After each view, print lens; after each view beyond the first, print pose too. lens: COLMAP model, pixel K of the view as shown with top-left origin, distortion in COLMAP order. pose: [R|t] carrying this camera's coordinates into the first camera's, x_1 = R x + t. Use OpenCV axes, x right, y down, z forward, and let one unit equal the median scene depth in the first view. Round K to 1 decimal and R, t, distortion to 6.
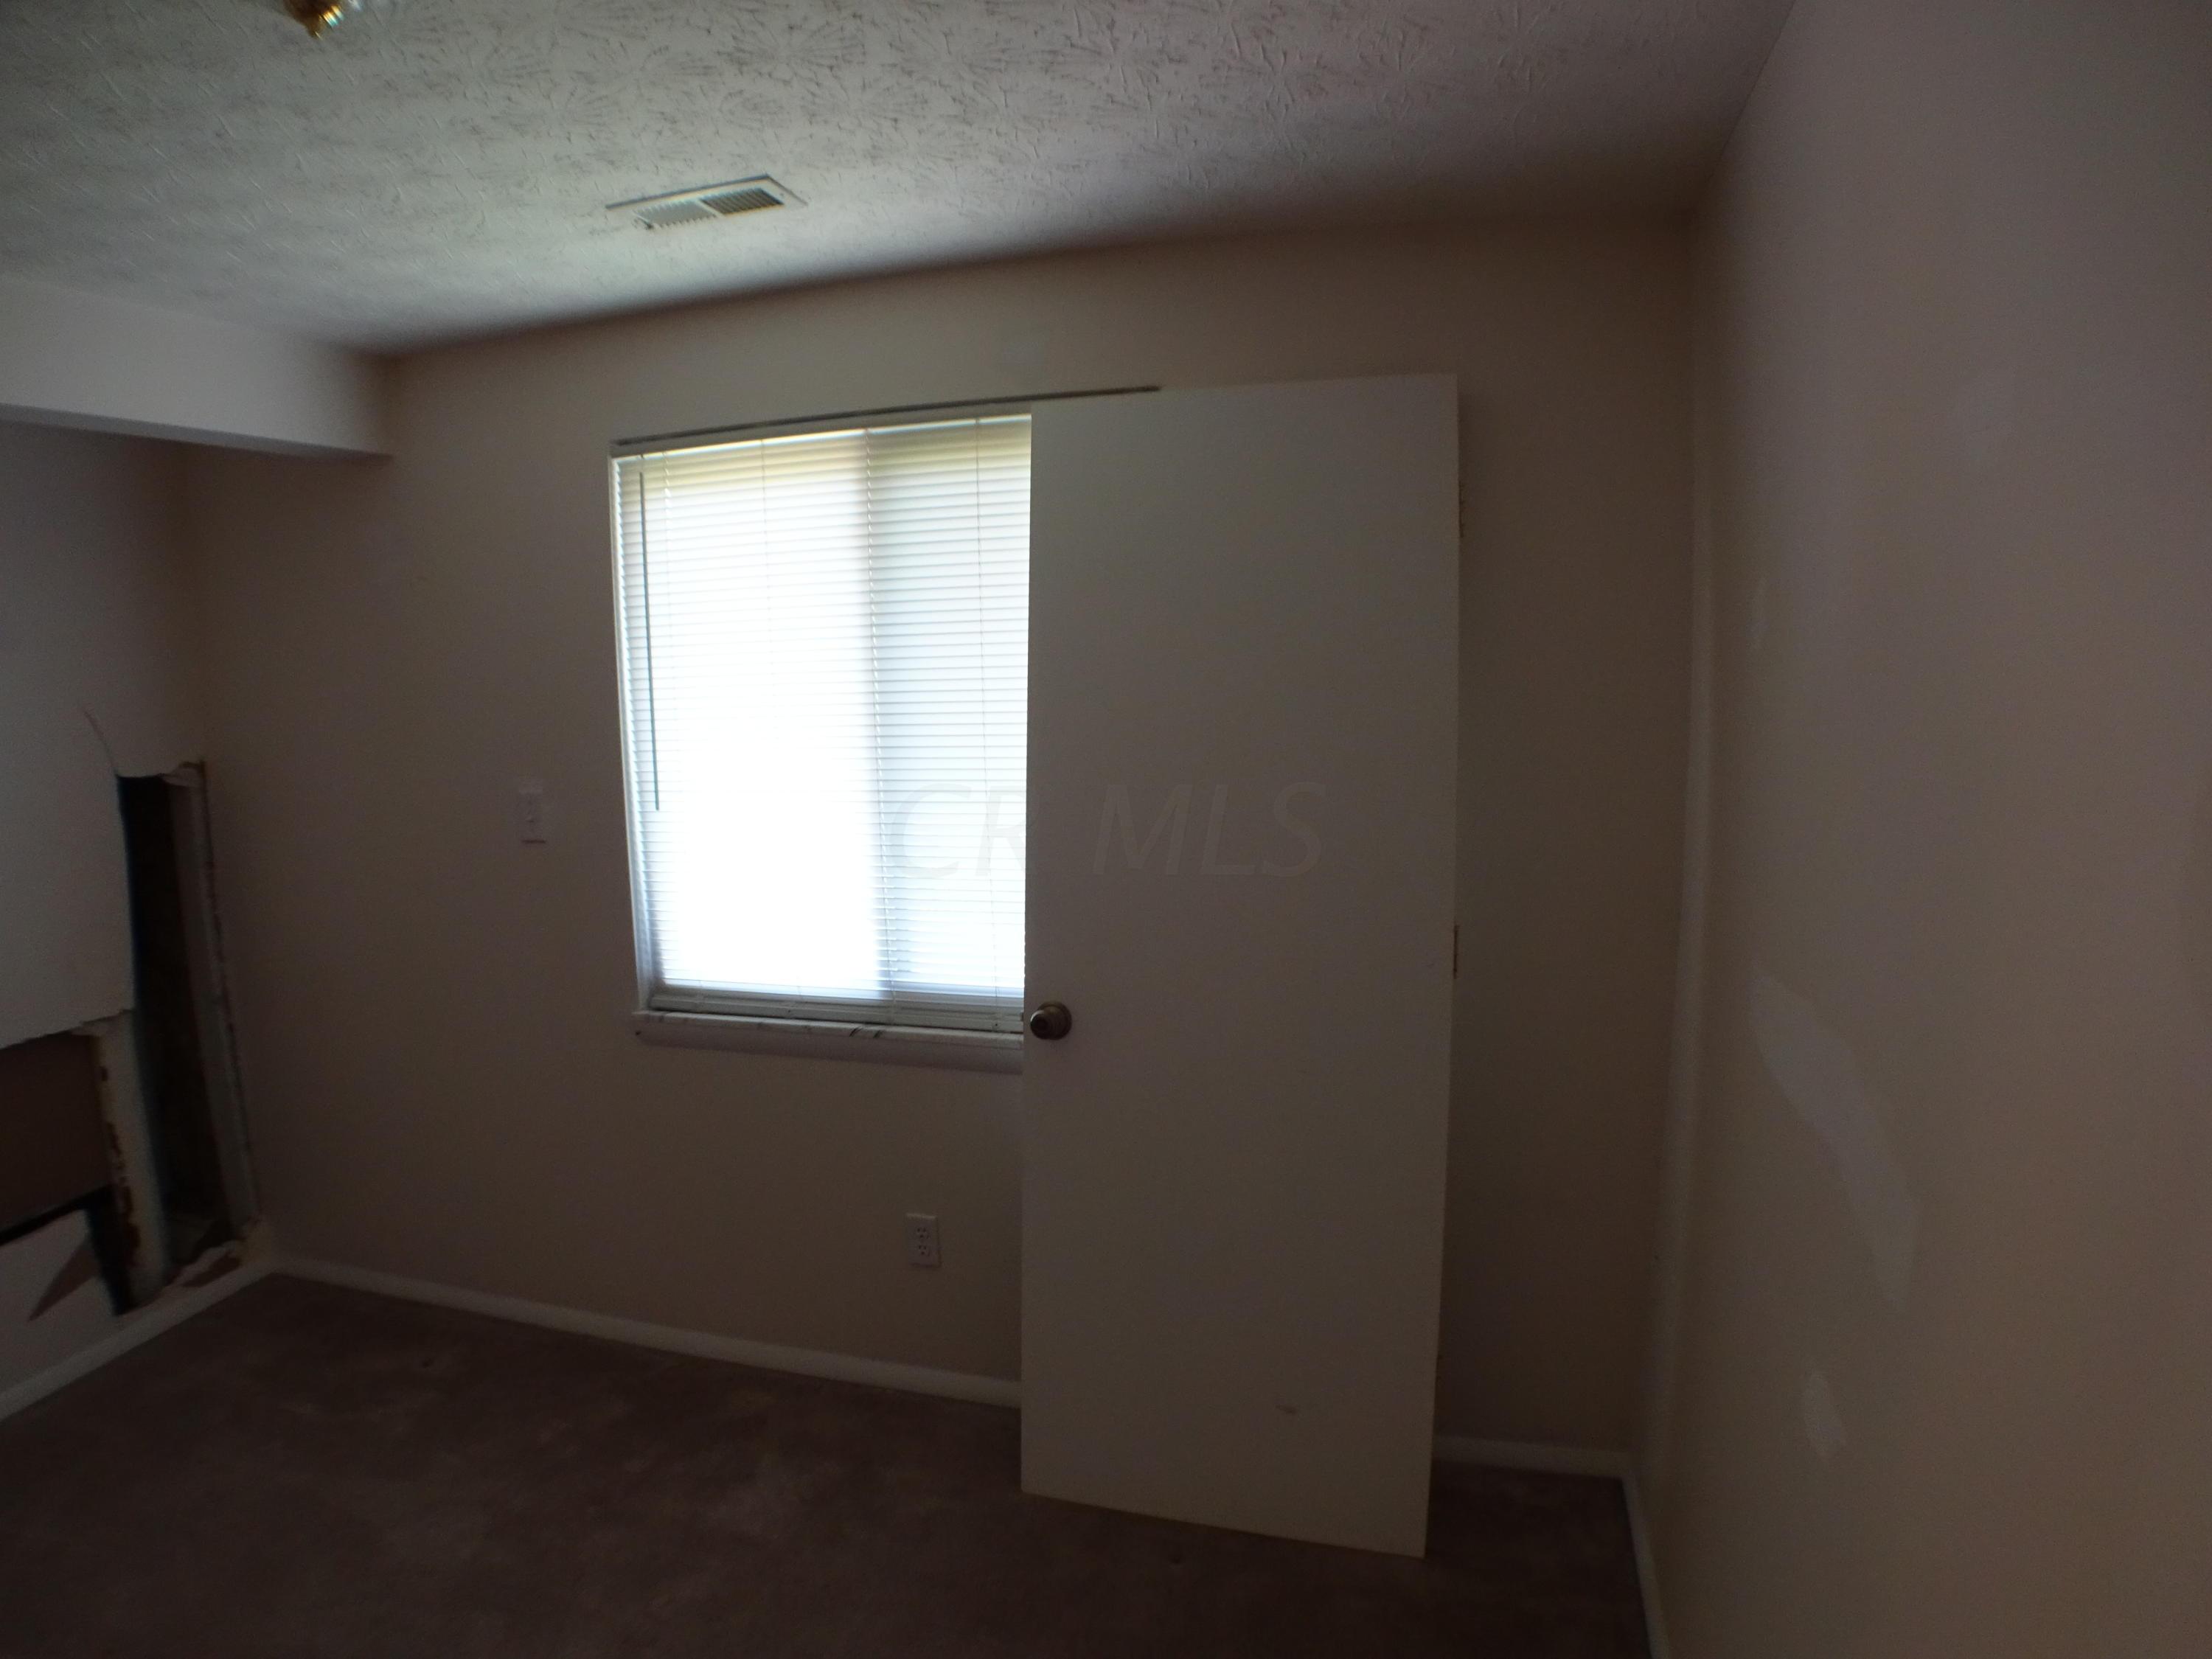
lens RADIAL K [[1277.4, 0, 1106.0], [0, 1277.4, 829.5], [0, 0, 1]] dist [-0.126631, -0.001254]
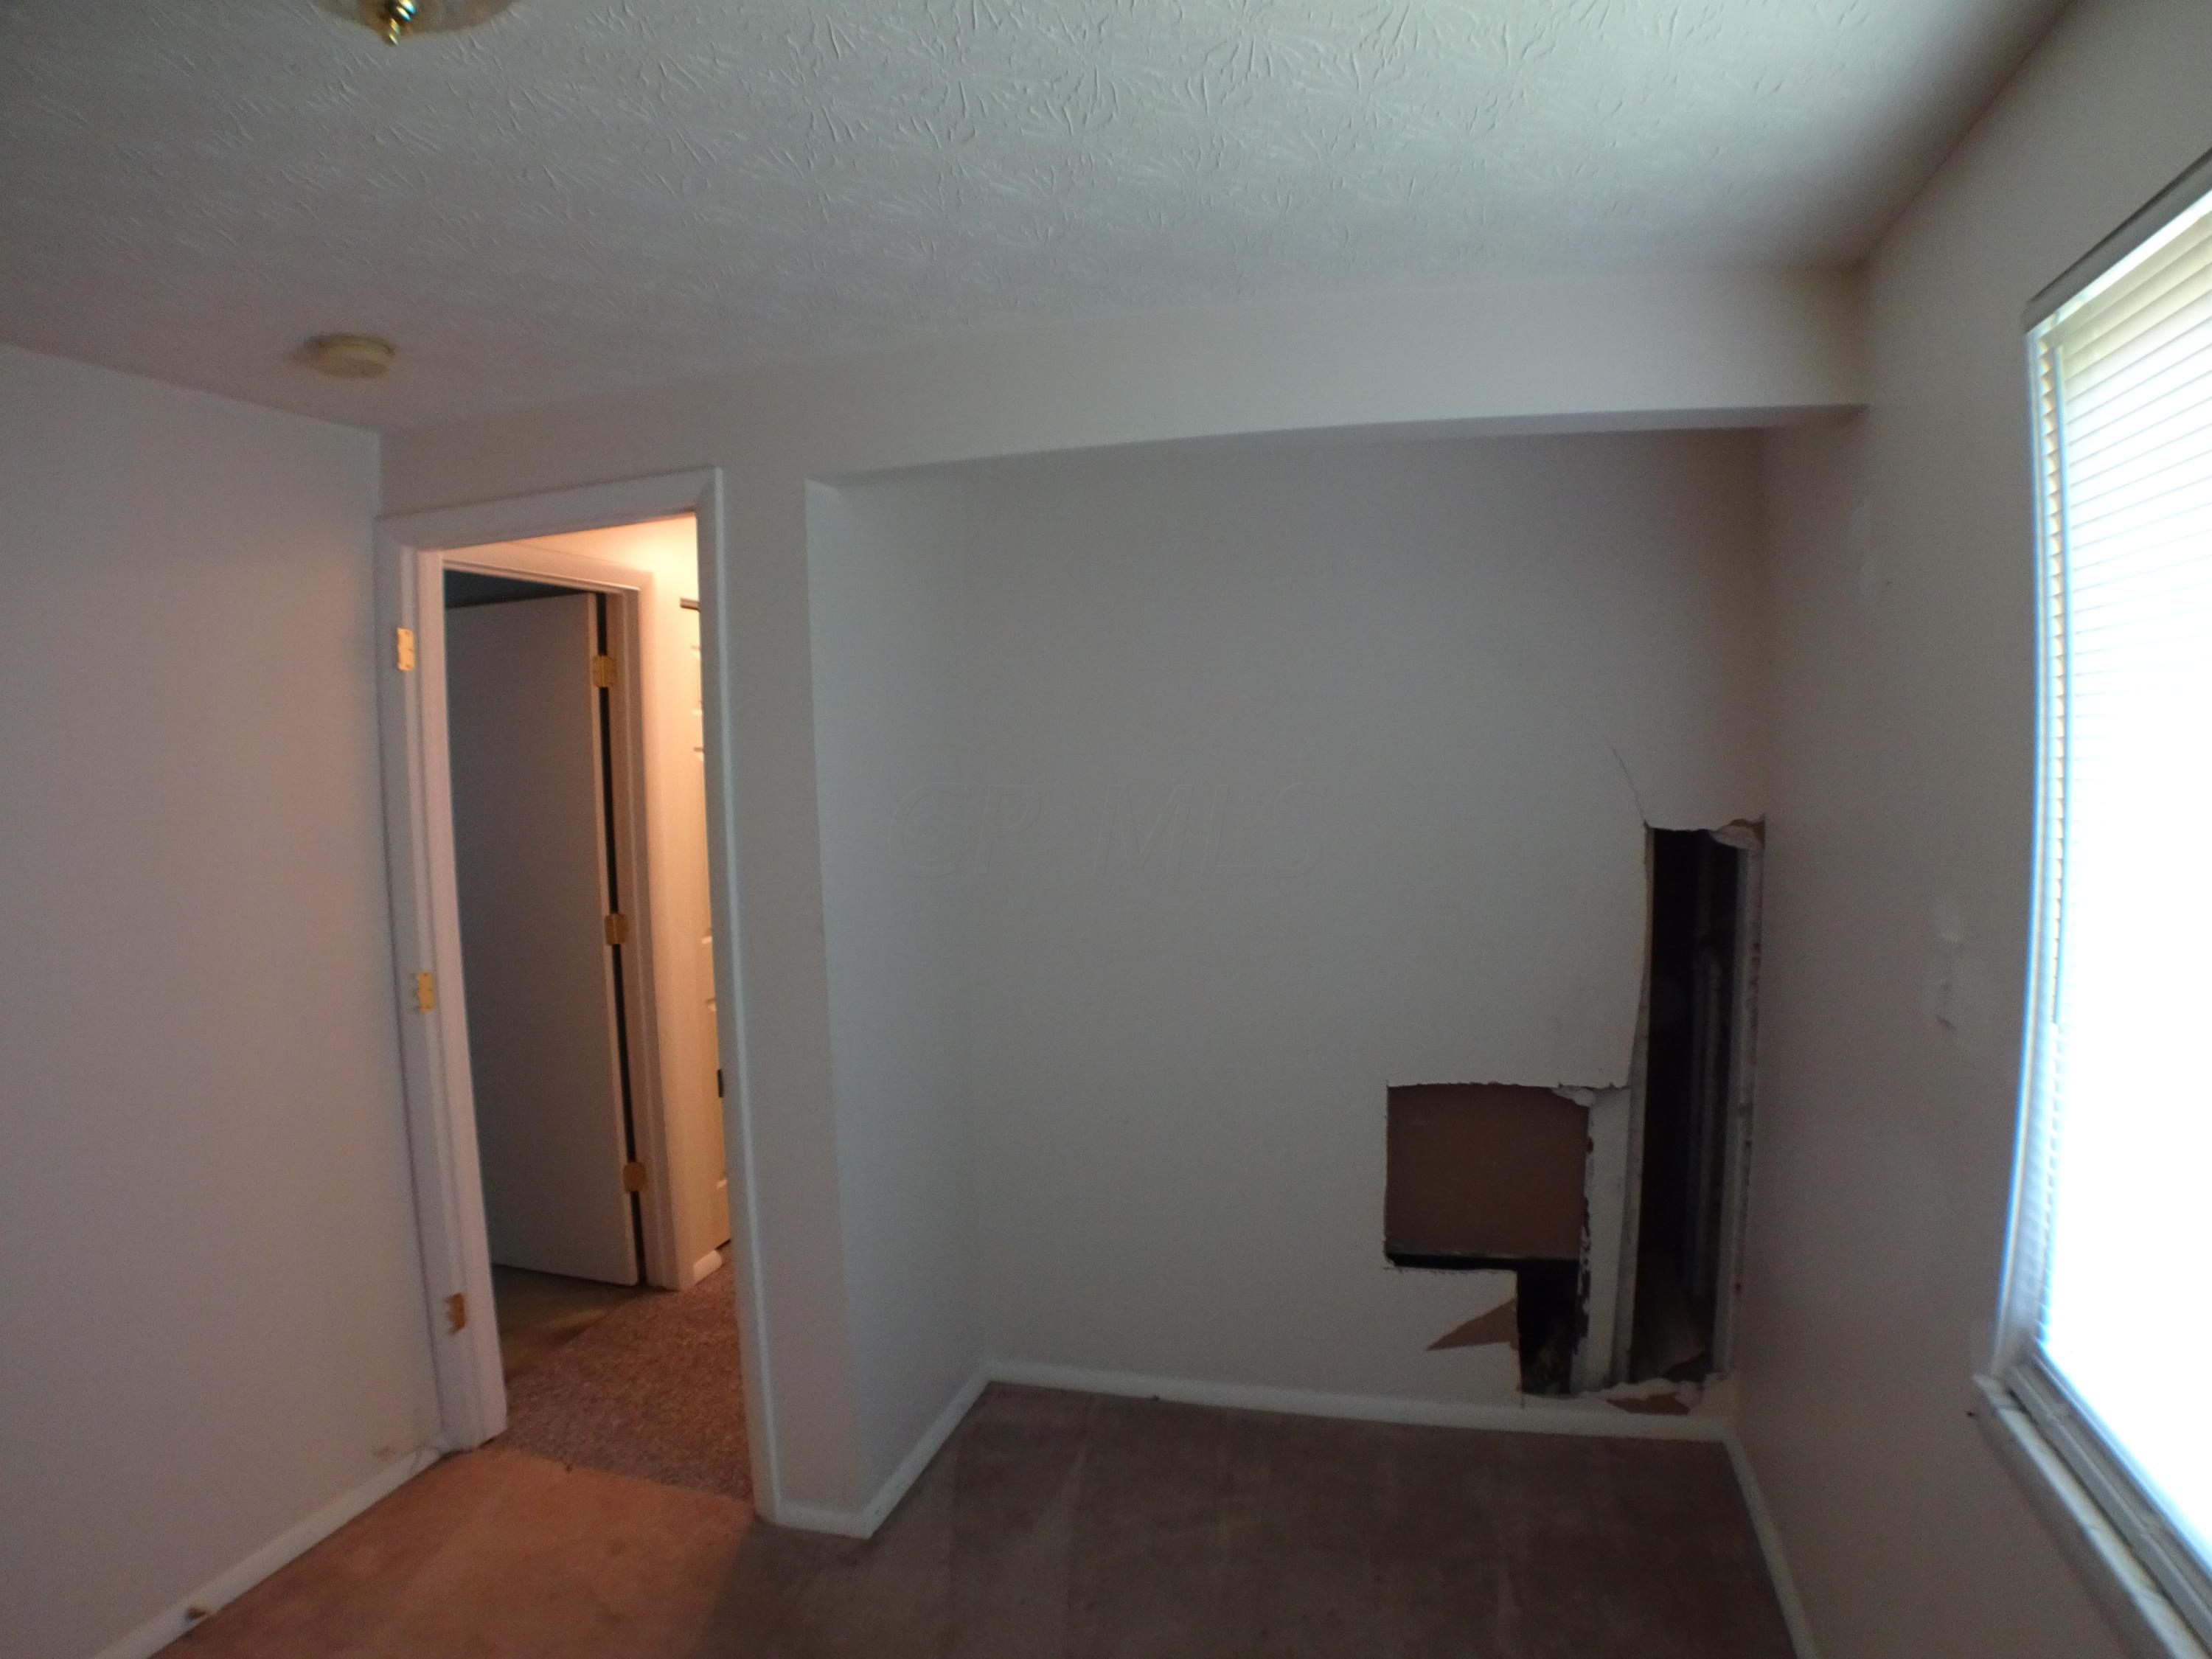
lens RADIAL K [[1277.4, 0, 1106.0], [0, 1277.4, 829.5], [0, 0, 1]] dist [-0.126631, -0.001254]
pose [[0.007823, 0.099946, -0.994962, 0.080489], [-0.116700, 0.988285, 0.098358, -0.086232], [0.993136, 0.115343, 0.019395, 0.560743]]
